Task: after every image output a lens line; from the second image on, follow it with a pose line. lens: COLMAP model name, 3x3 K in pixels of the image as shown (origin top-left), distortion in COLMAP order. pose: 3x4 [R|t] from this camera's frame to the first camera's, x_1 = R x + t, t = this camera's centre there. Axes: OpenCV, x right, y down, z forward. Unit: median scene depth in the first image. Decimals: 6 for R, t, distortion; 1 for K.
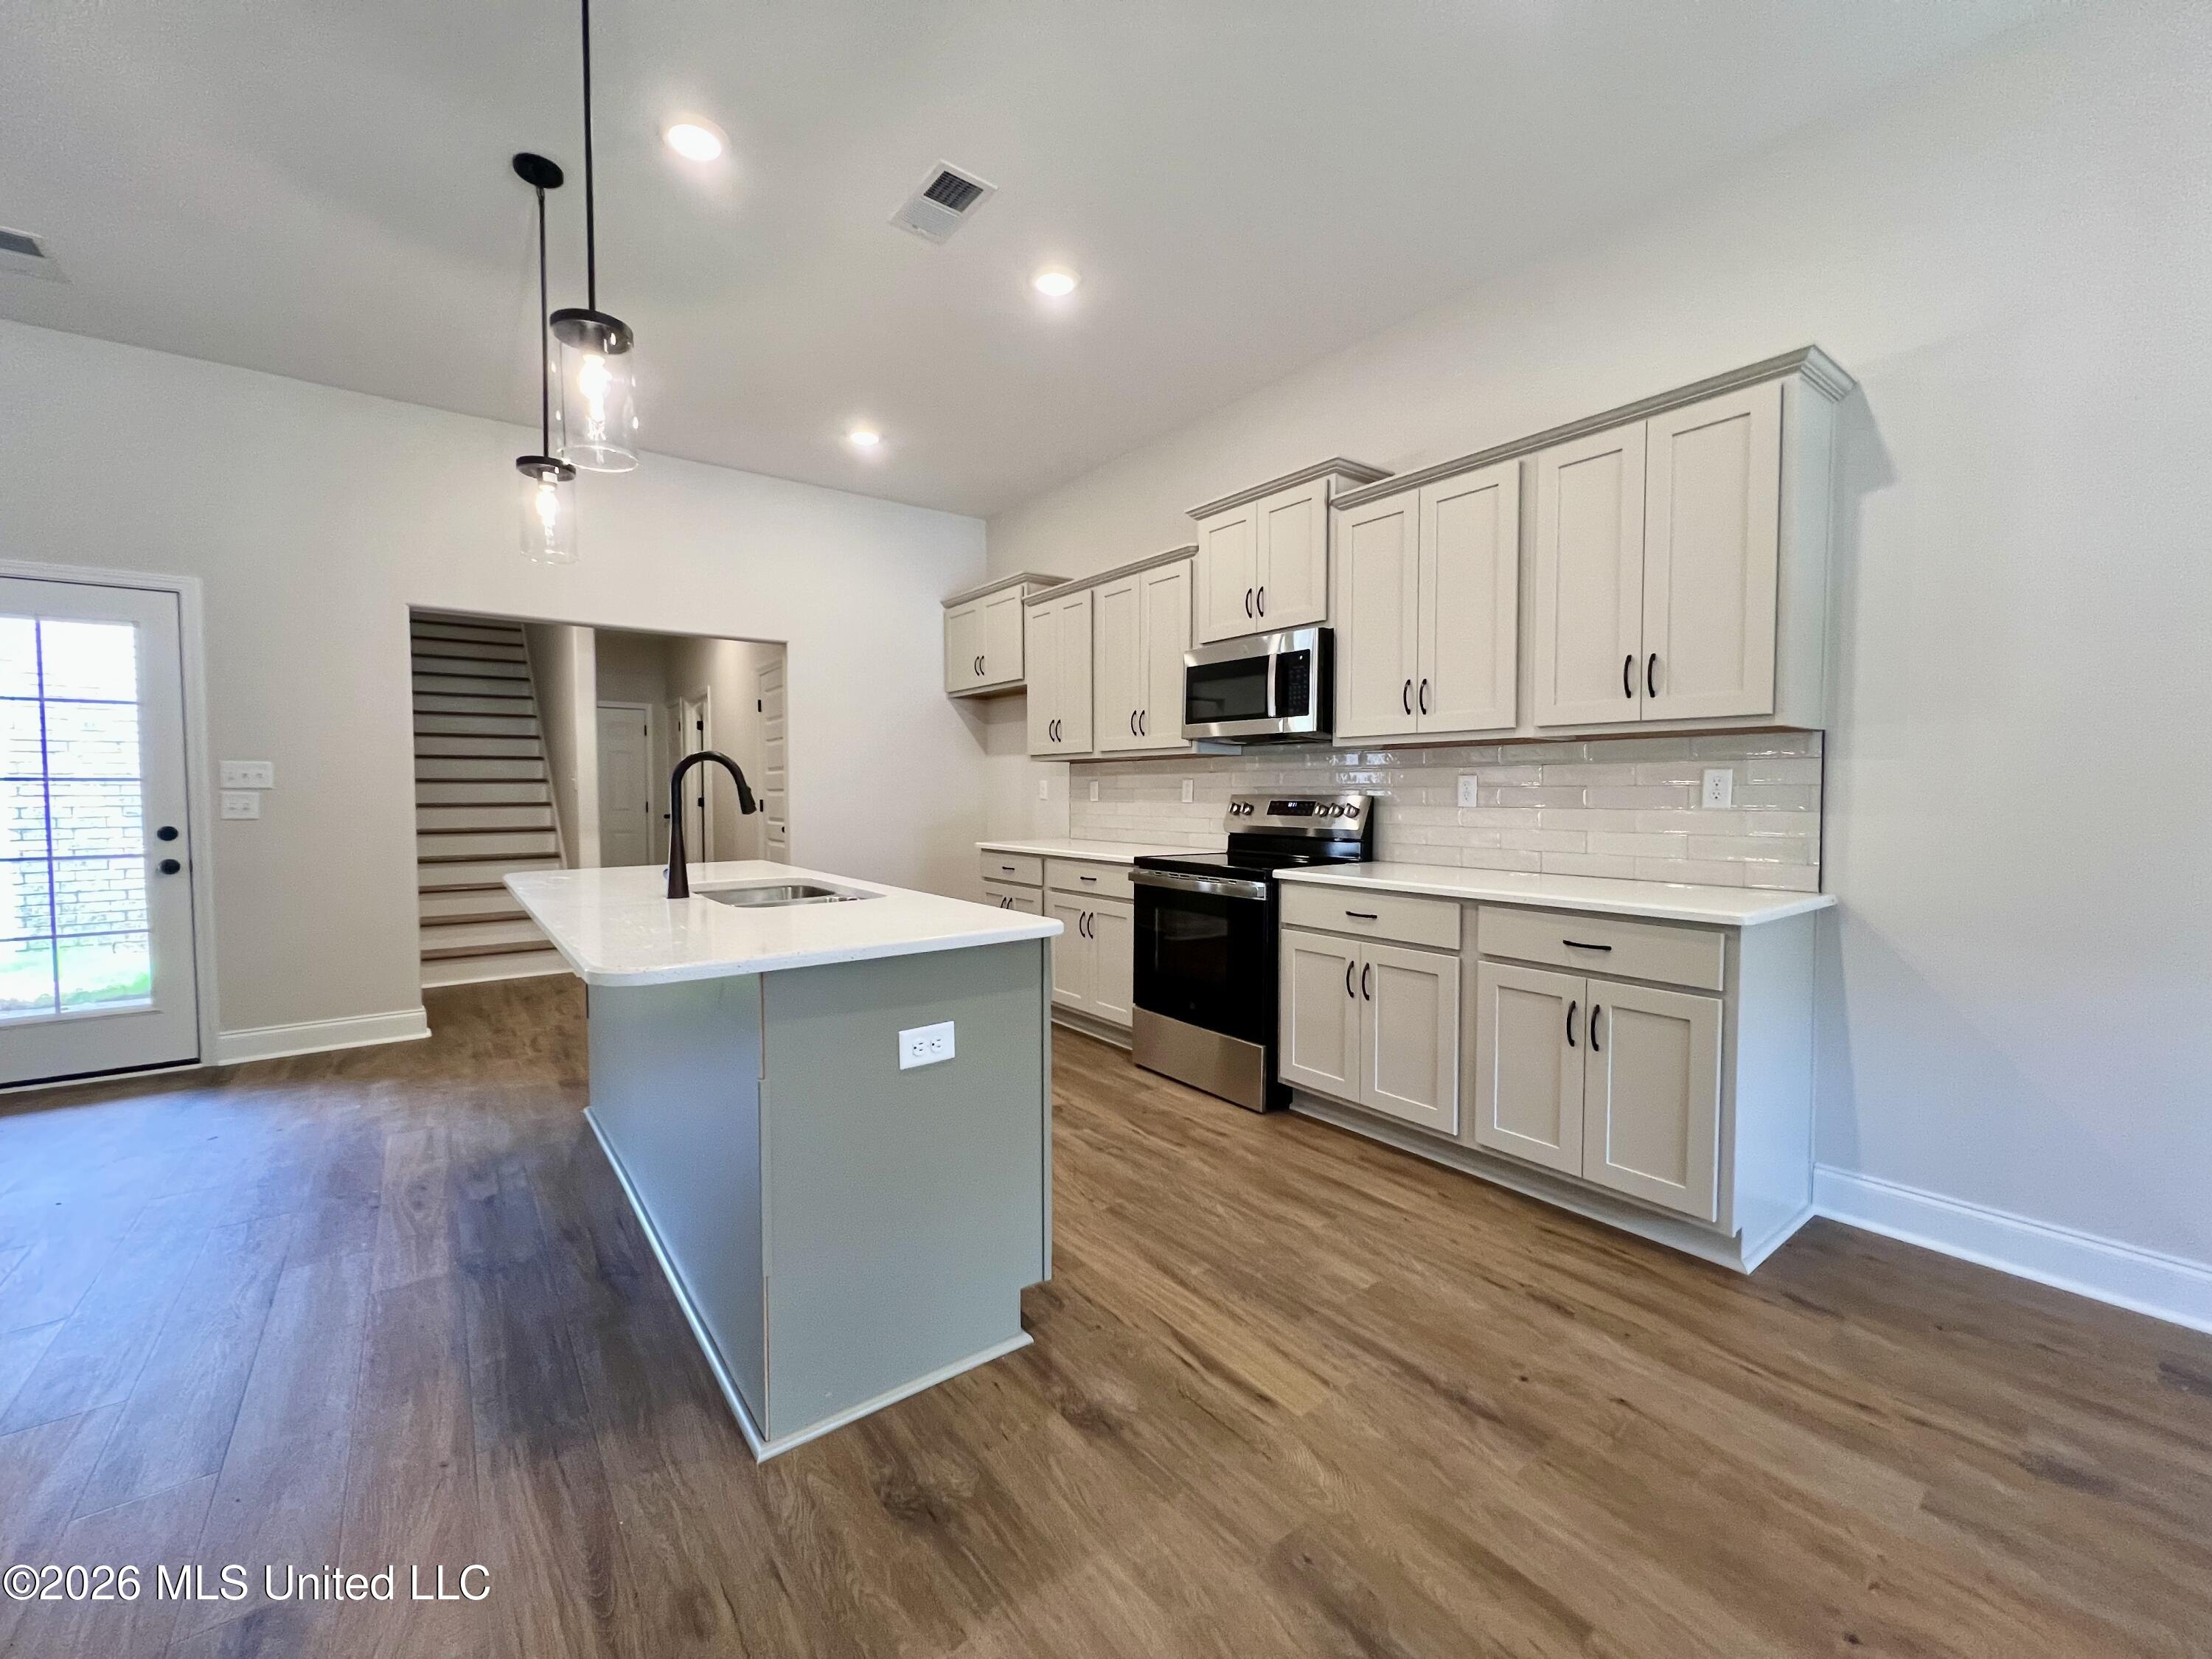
lens RADIAL K [[893.0, 0, 1099.7], [0, 893.0, 823.3], [0, 0, 1]] dist [0.000858, 0.000234]
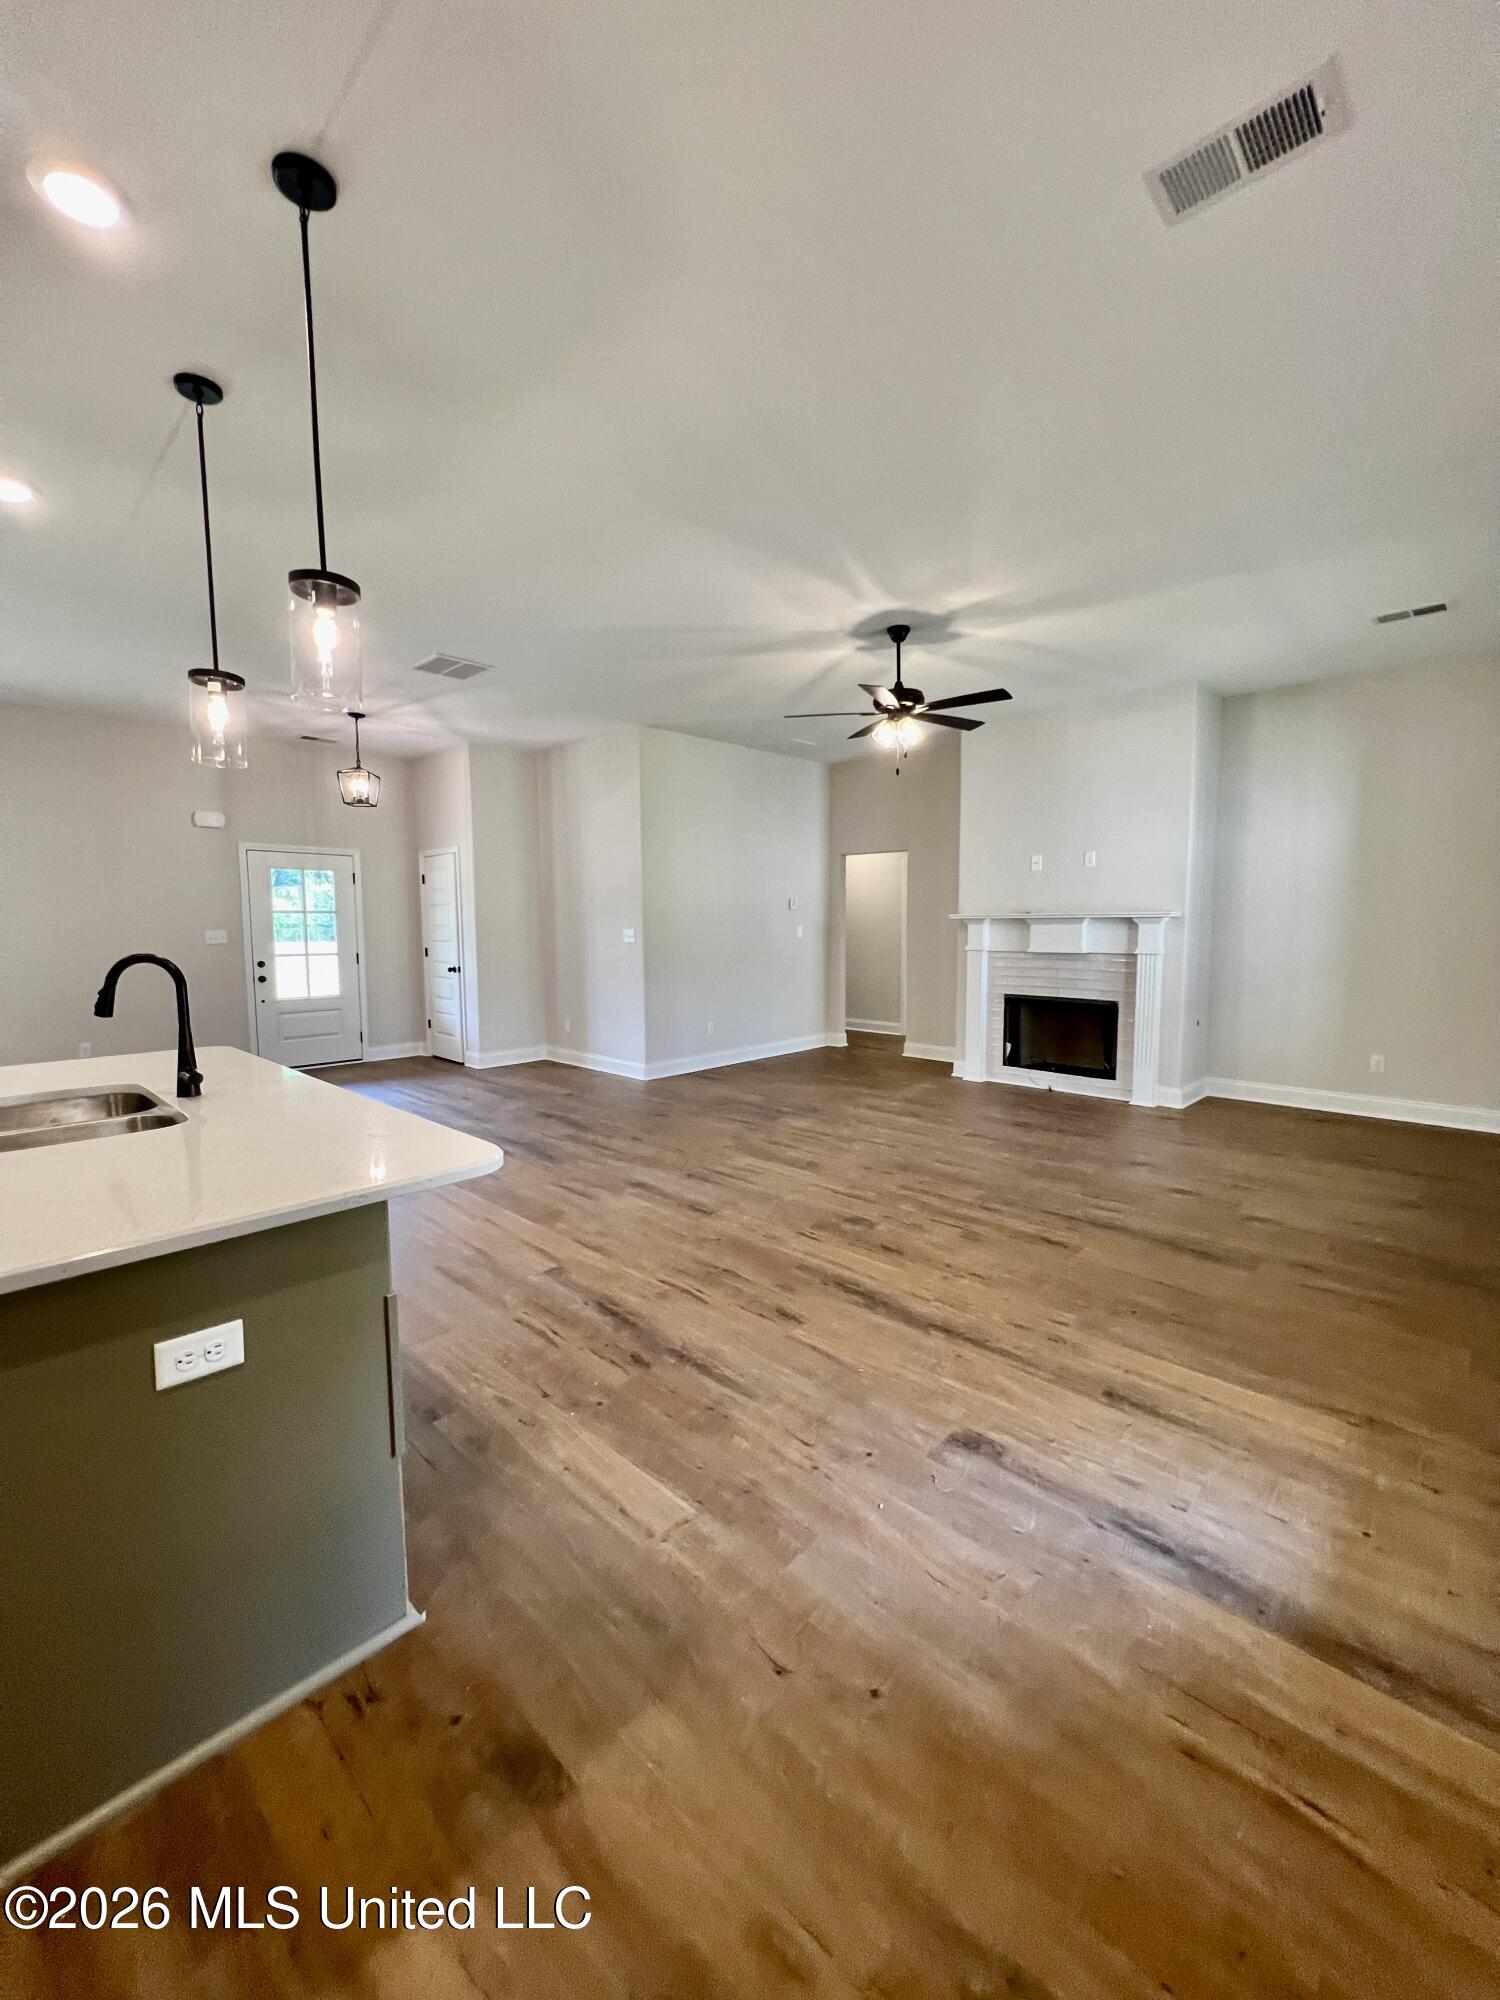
lens RADIAL K [[801.6, 0, 753.2], [0, 801.6, 997.1], [0, 0, 1]] dist [-0.002035, 0.000229]
pose [[-0.986701, 0.024676, -0.160665, -0.644948], [0.003649, 0.991523, 0.129878, -0.097581], [0.162508, 0.127564, -0.978427, 1.330211]]
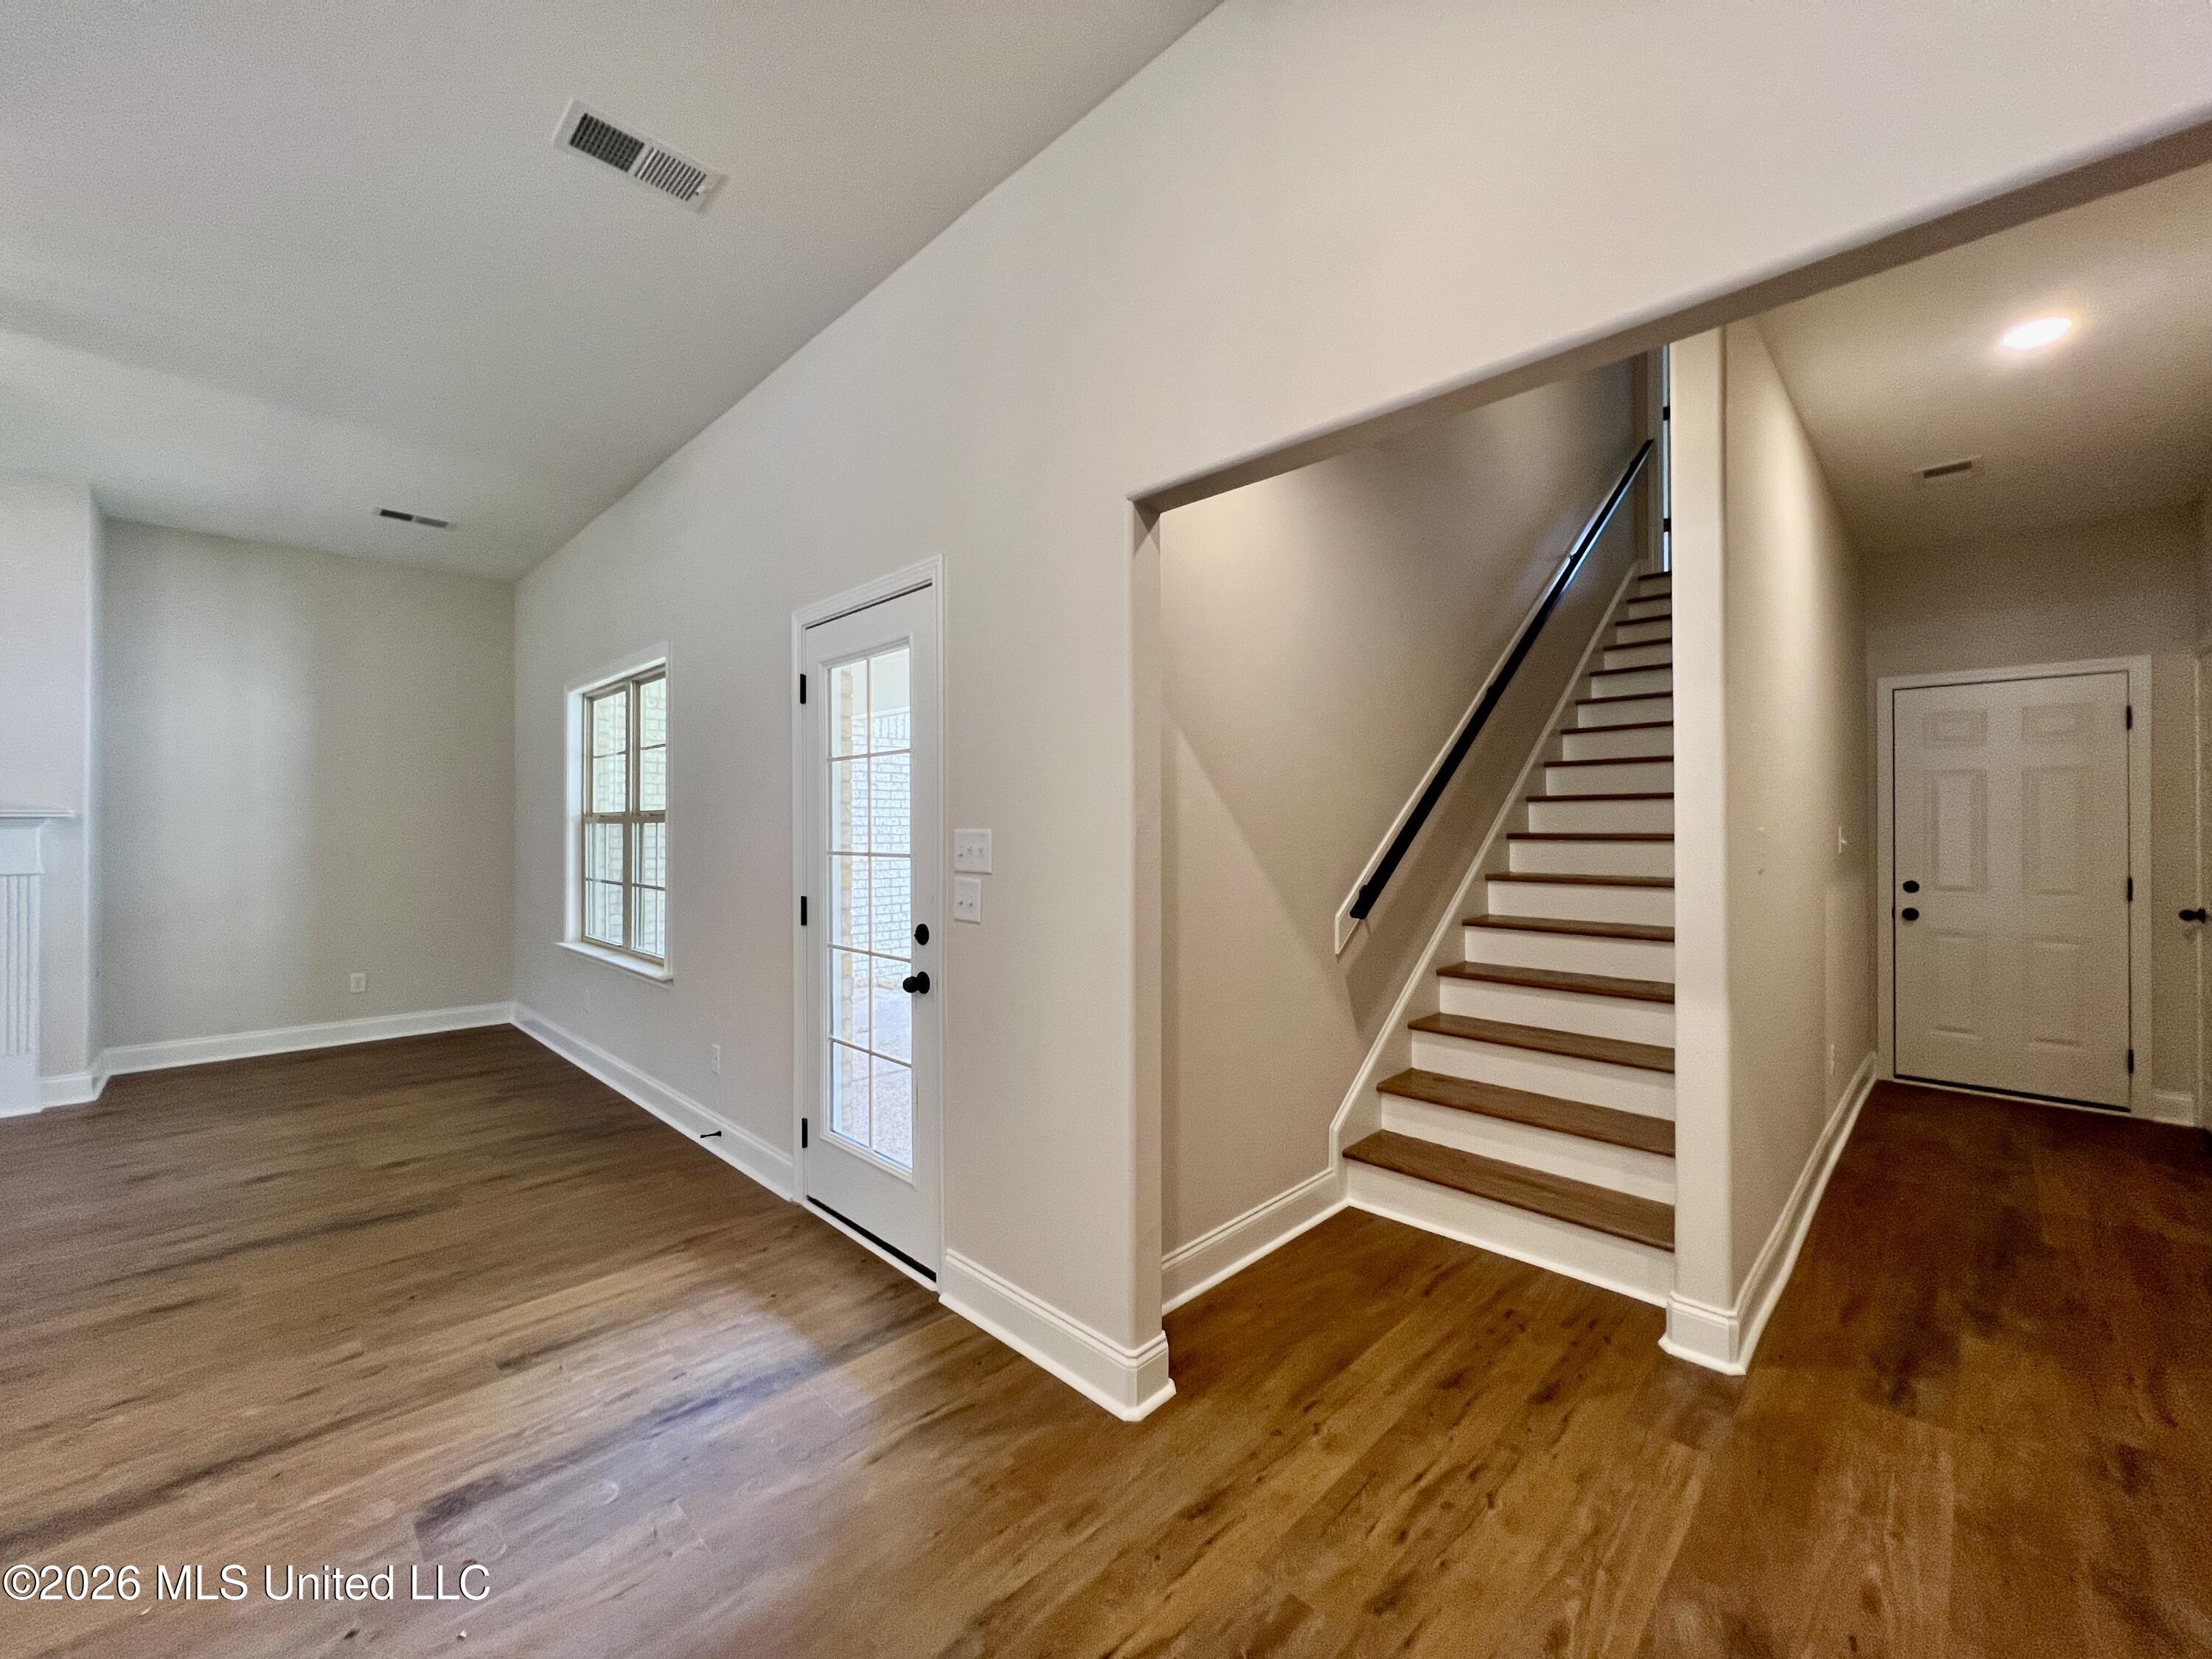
lens RADIAL K [[893.0, 0, 1099.7], [0, 893.0, 823.3], [0, 0, 1]] dist [0.000858, 0.000234]
pose [[0.140492, -0.002266, -0.990079, -0.358010], [-0.035410, 0.999346, -0.007312, -0.078167], [0.989448, 0.036086, 0.140320, 1.093010]]
